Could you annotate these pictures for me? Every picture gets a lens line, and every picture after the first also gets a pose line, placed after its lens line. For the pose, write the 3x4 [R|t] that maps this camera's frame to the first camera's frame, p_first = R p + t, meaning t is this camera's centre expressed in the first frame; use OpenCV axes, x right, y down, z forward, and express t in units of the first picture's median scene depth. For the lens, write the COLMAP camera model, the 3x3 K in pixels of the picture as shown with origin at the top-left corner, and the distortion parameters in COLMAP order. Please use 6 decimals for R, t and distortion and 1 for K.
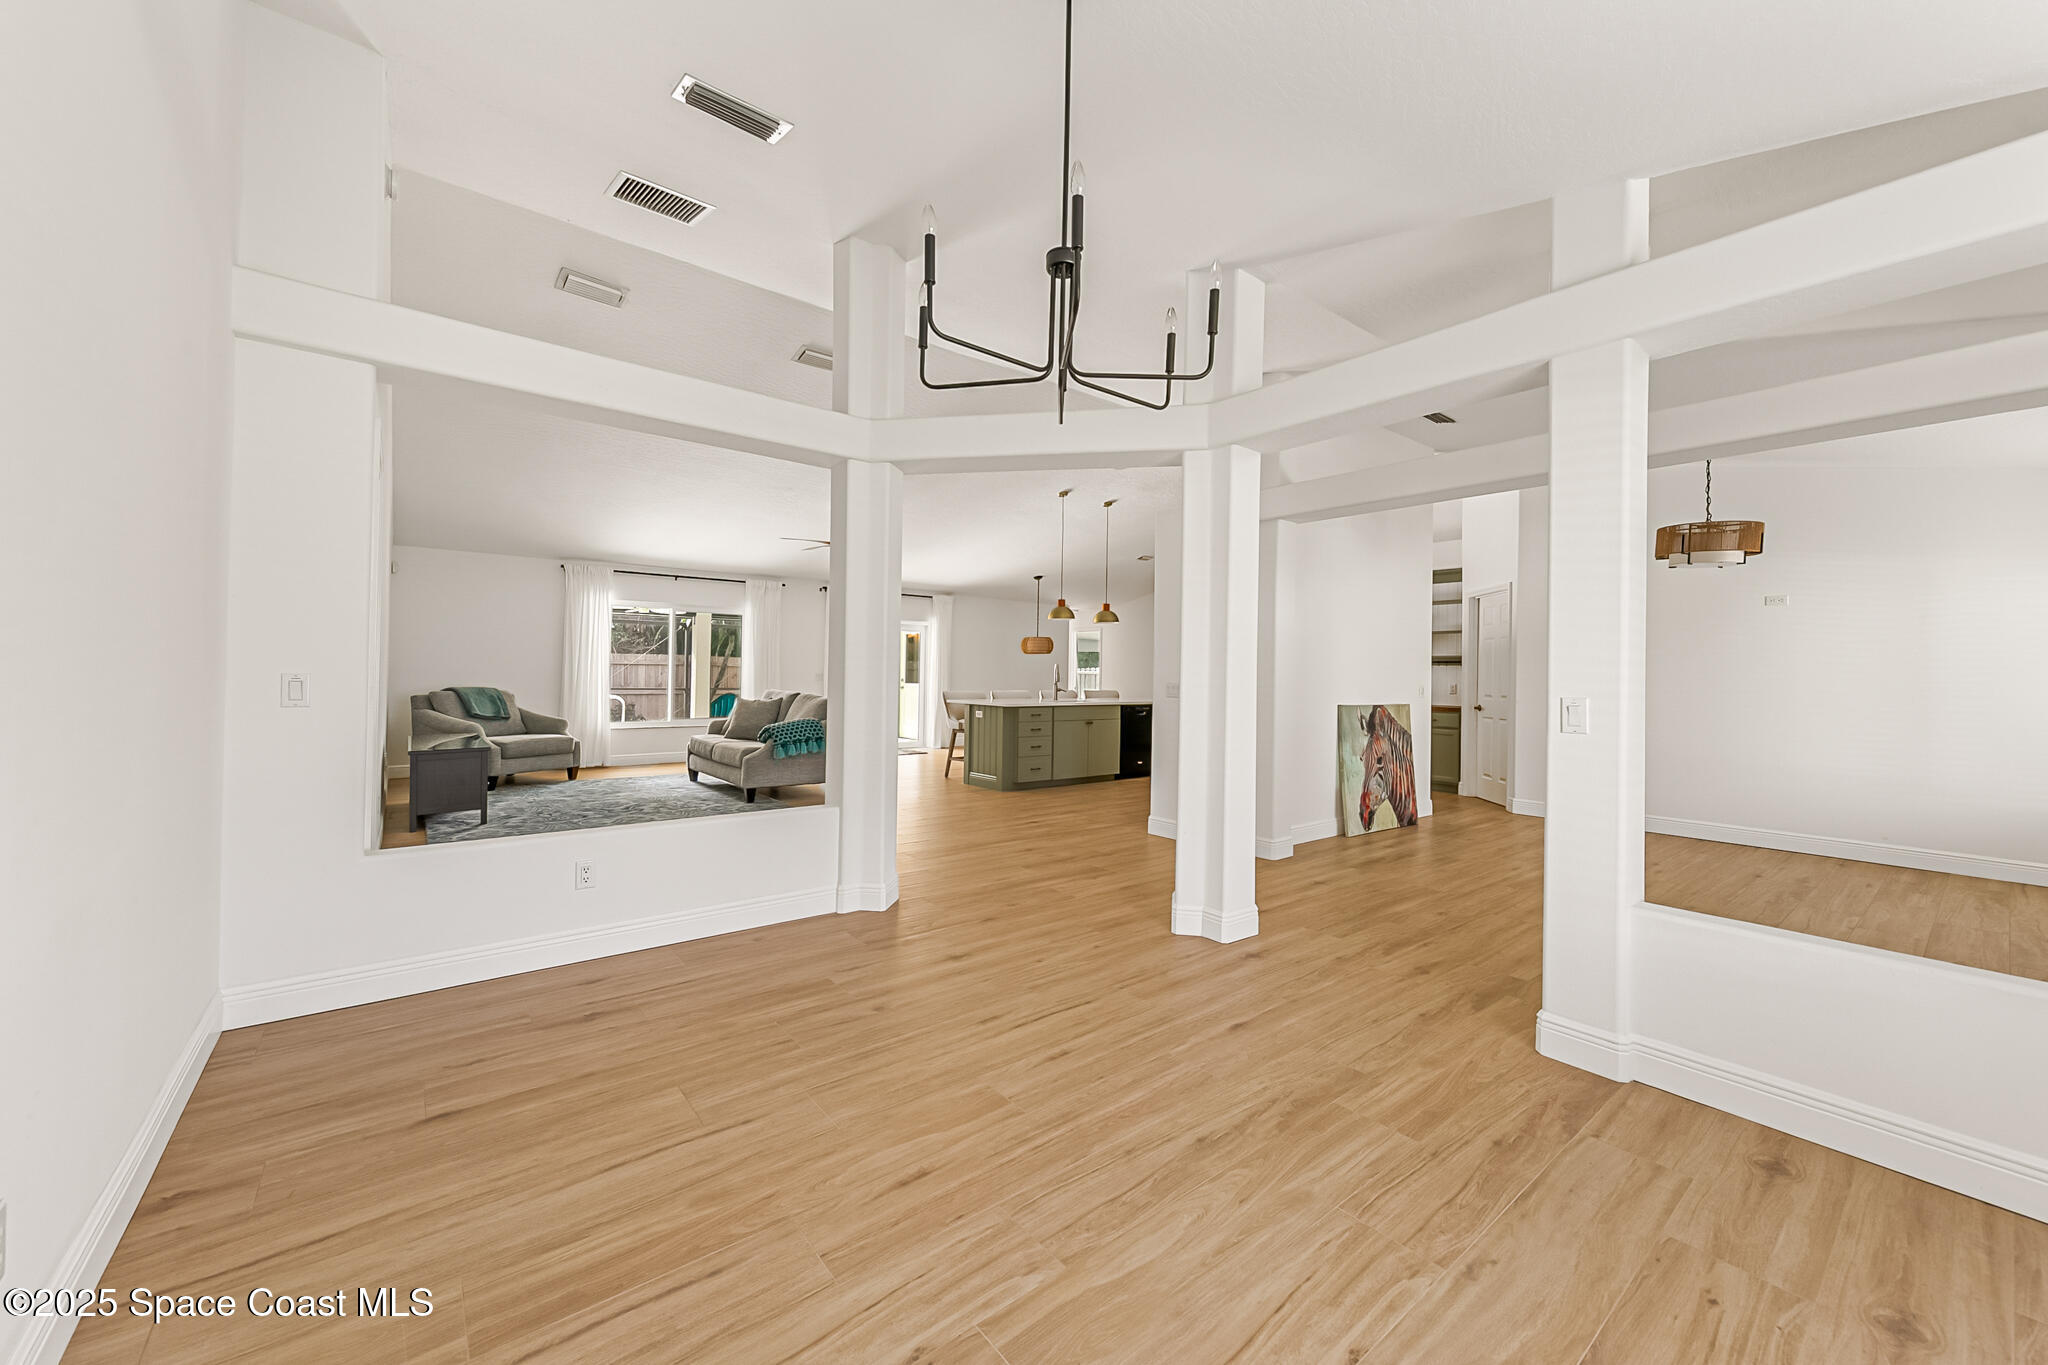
lens RADIAL K [[767.8, 0, 1026.8], [0, 767.8, 665.6], [0, 0, 1]] dist [-0.000208, -0.000135]
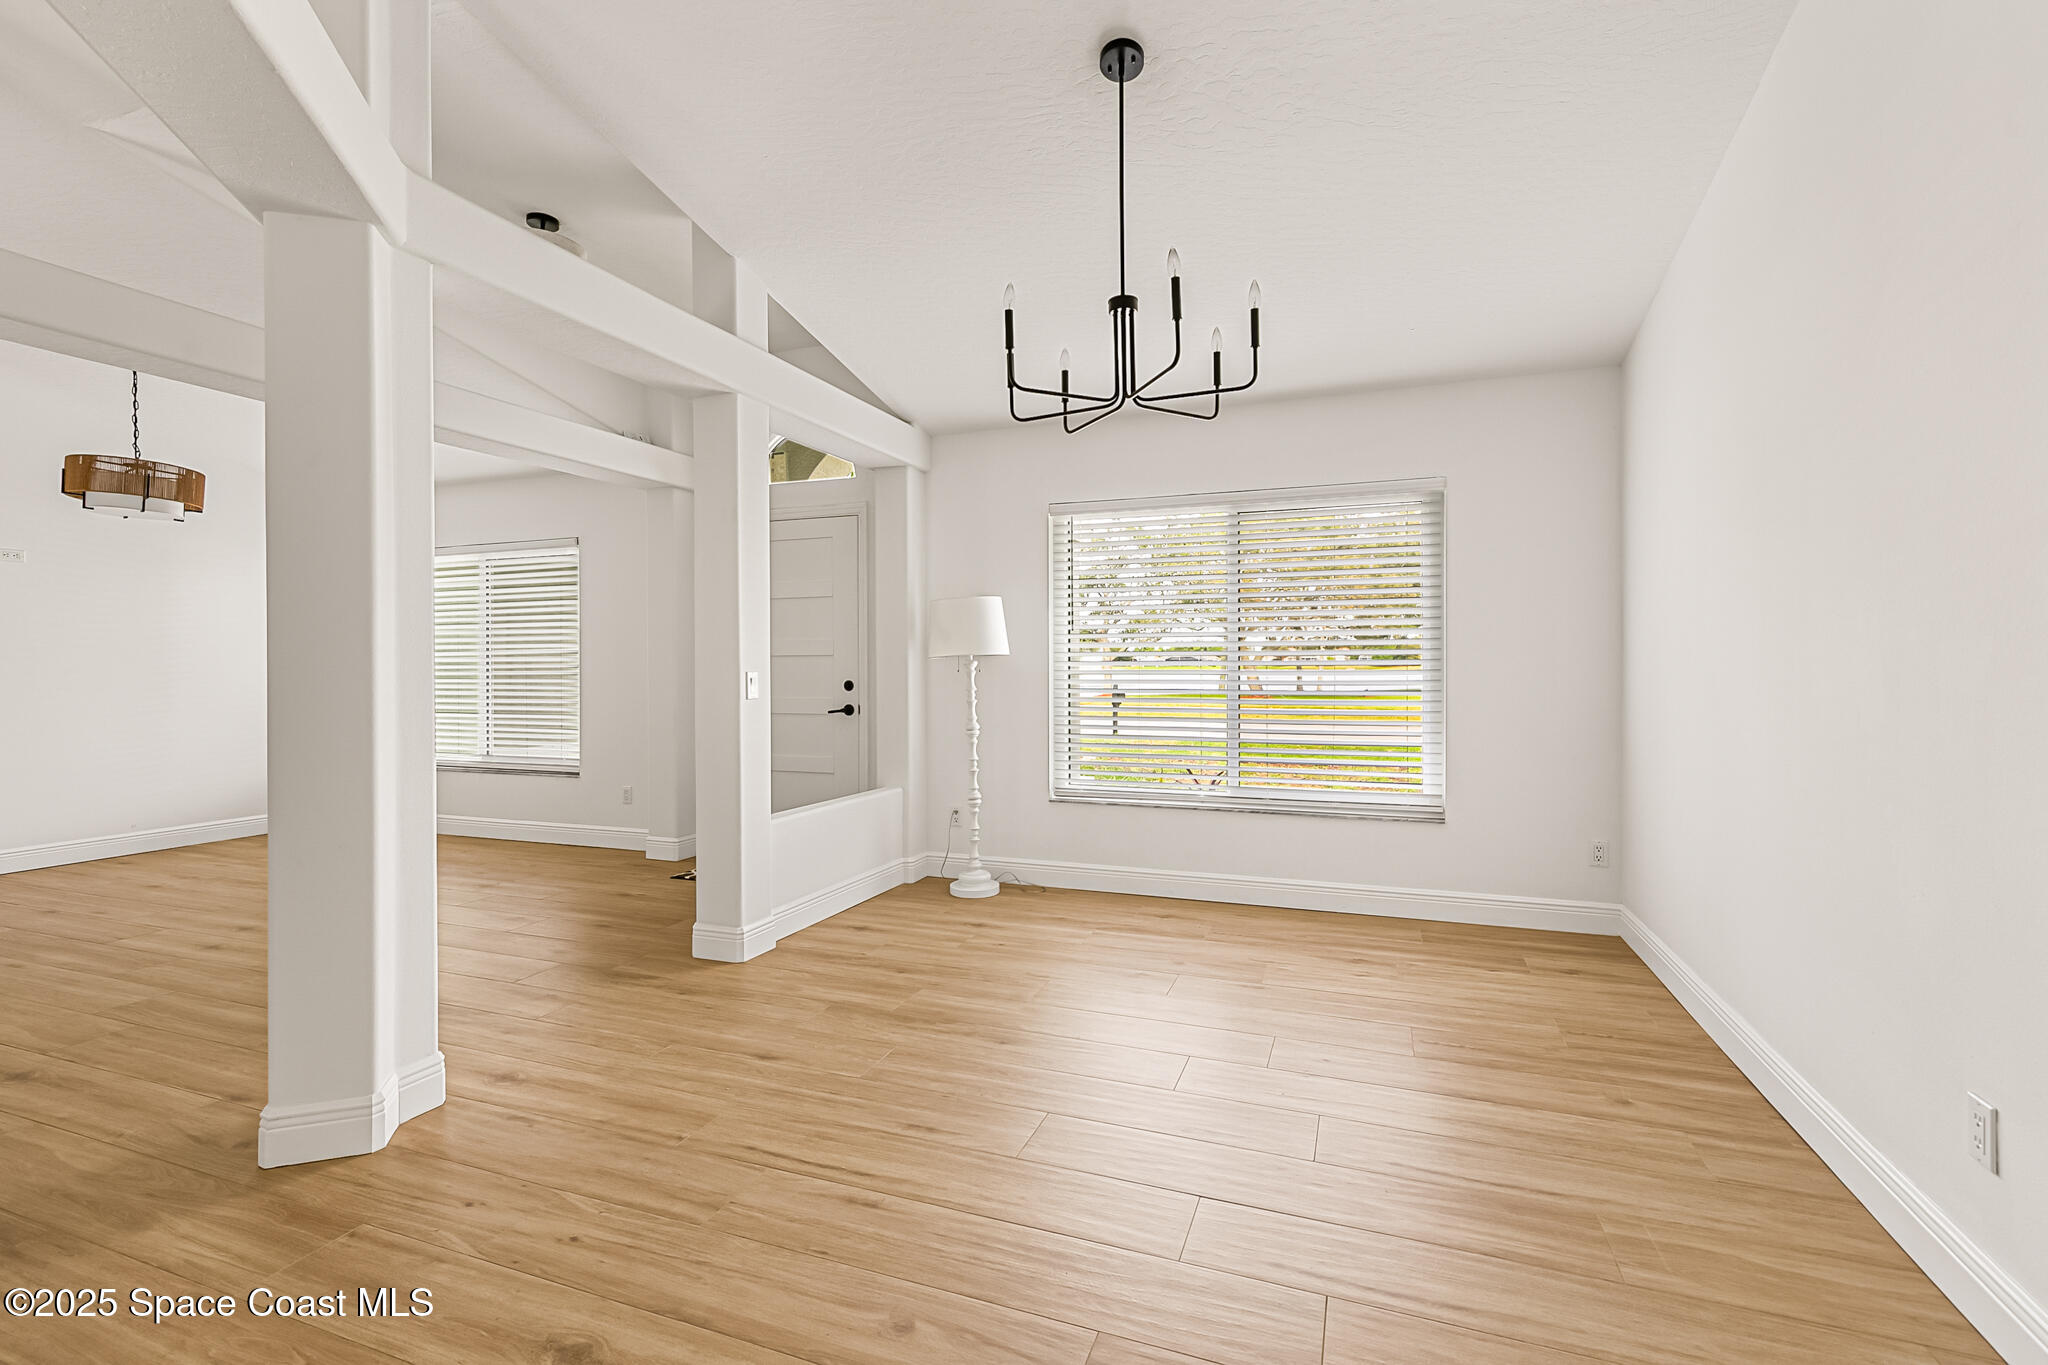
lens RADIAL K [[912.6, 0, 1024.3], [0, 912.6, 677.2], [0, 0, 1]] dist [0.001144, -0.000206]
pose [[-0.507098, -0.025291, 0.861517, -0.927223], [-0.013582, 0.999680, 0.021353, 0.015417], [-0.861782, -0.000873, -0.507279, 1.563132]]
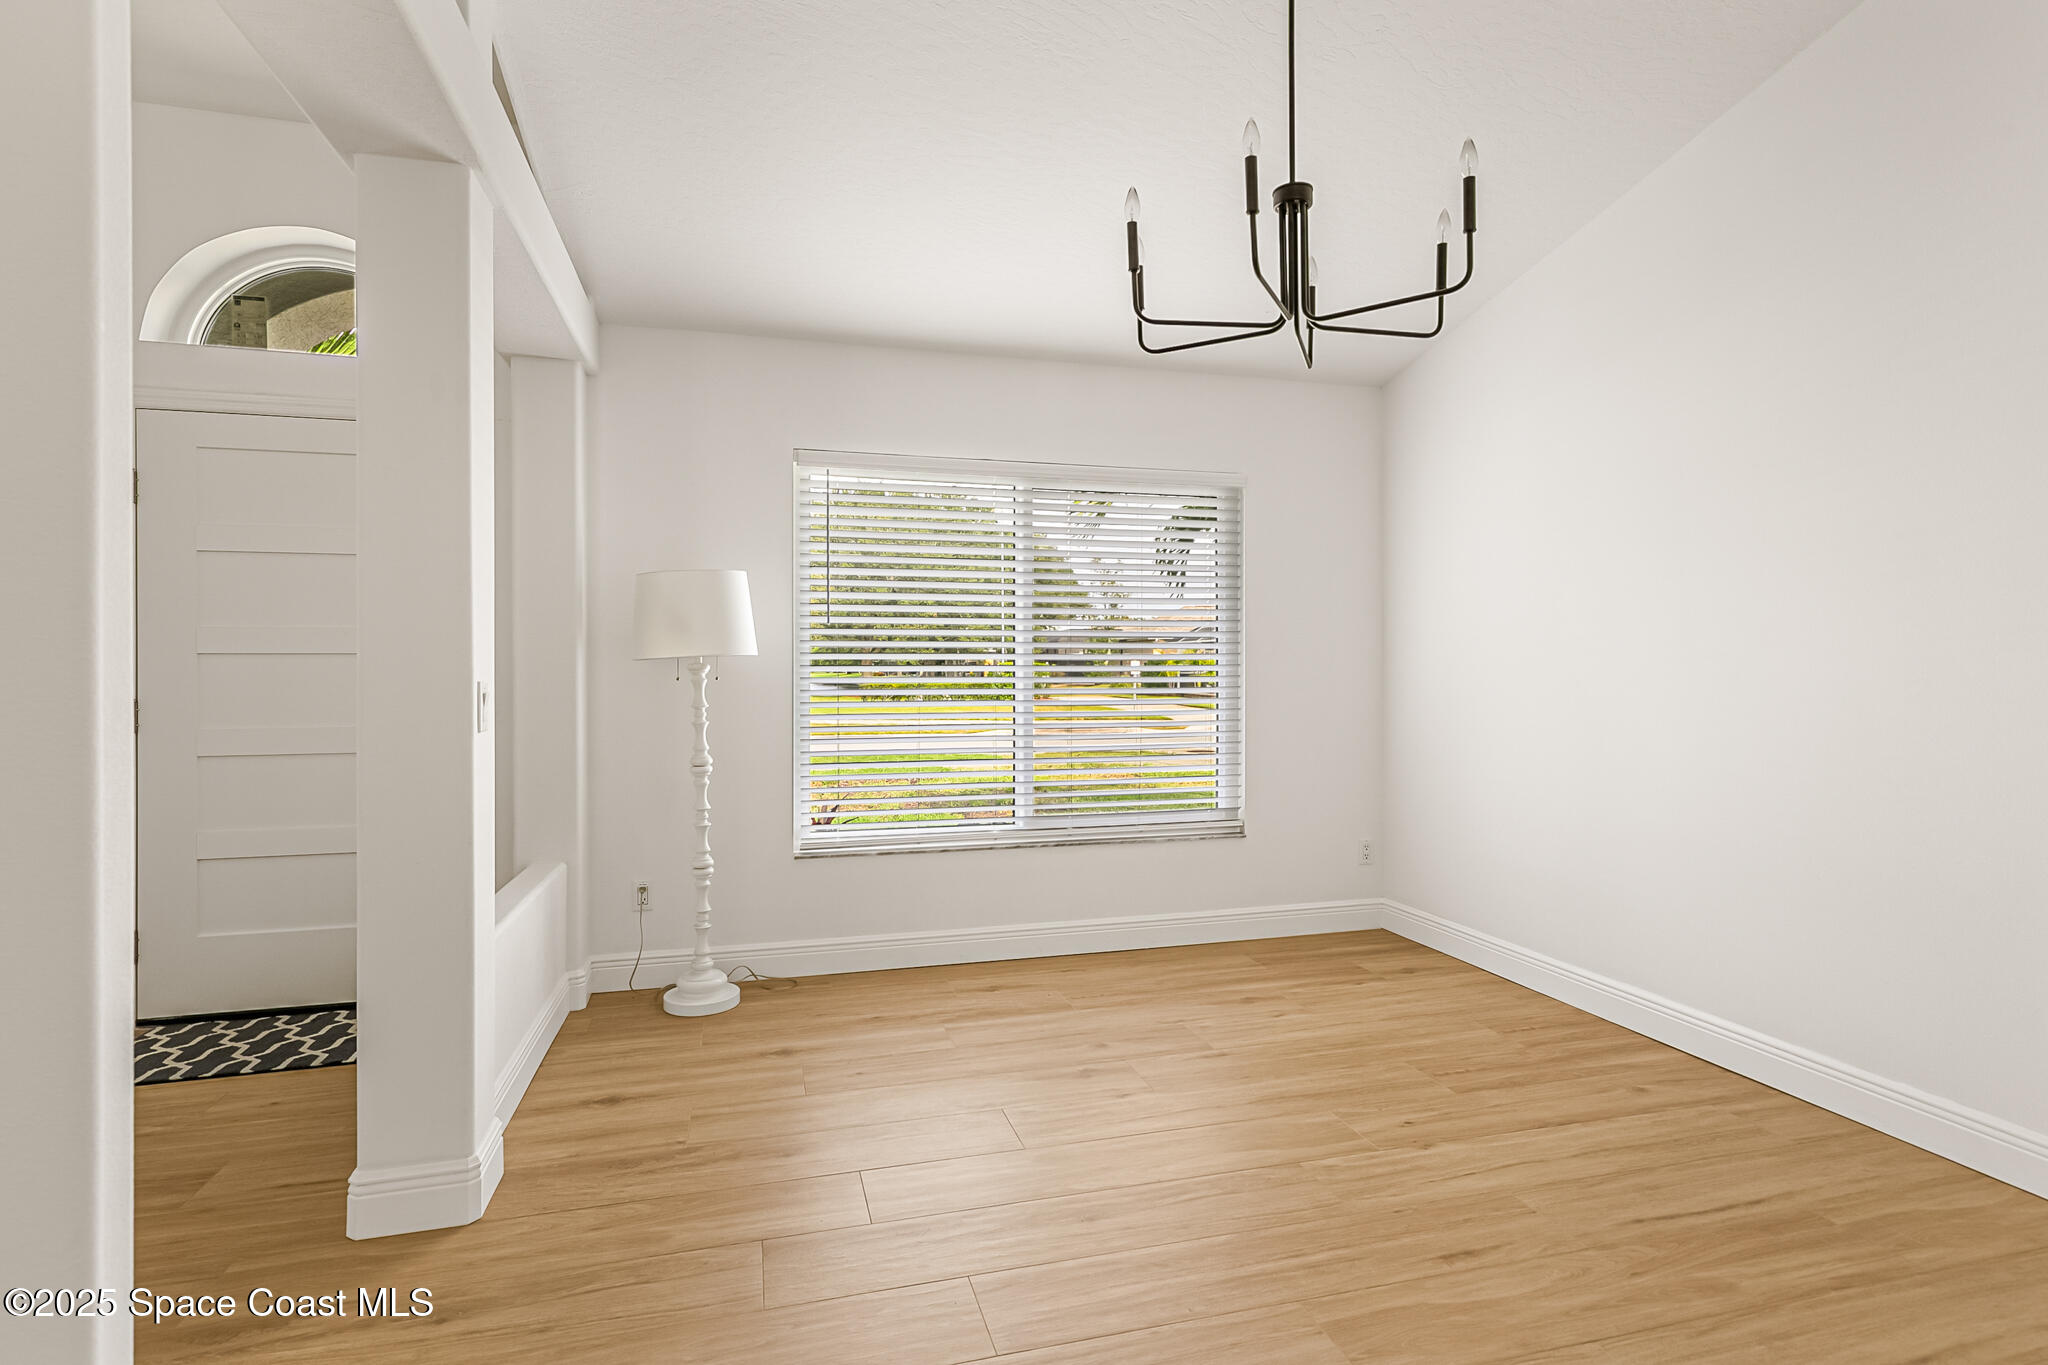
lens RADIAL K [[1020.3, 0, 1025.9], [0, 1020.3, 673.8], [0, 0, 1]] dist [0.004228, 0.000607]
pose [[-0.918009, -0.015007, 0.396274, -0.124988], [-0.015663, 0.999876, 0.001580, 0.029162], [-0.396249, -0.004757, -0.918131, 1.879915]]
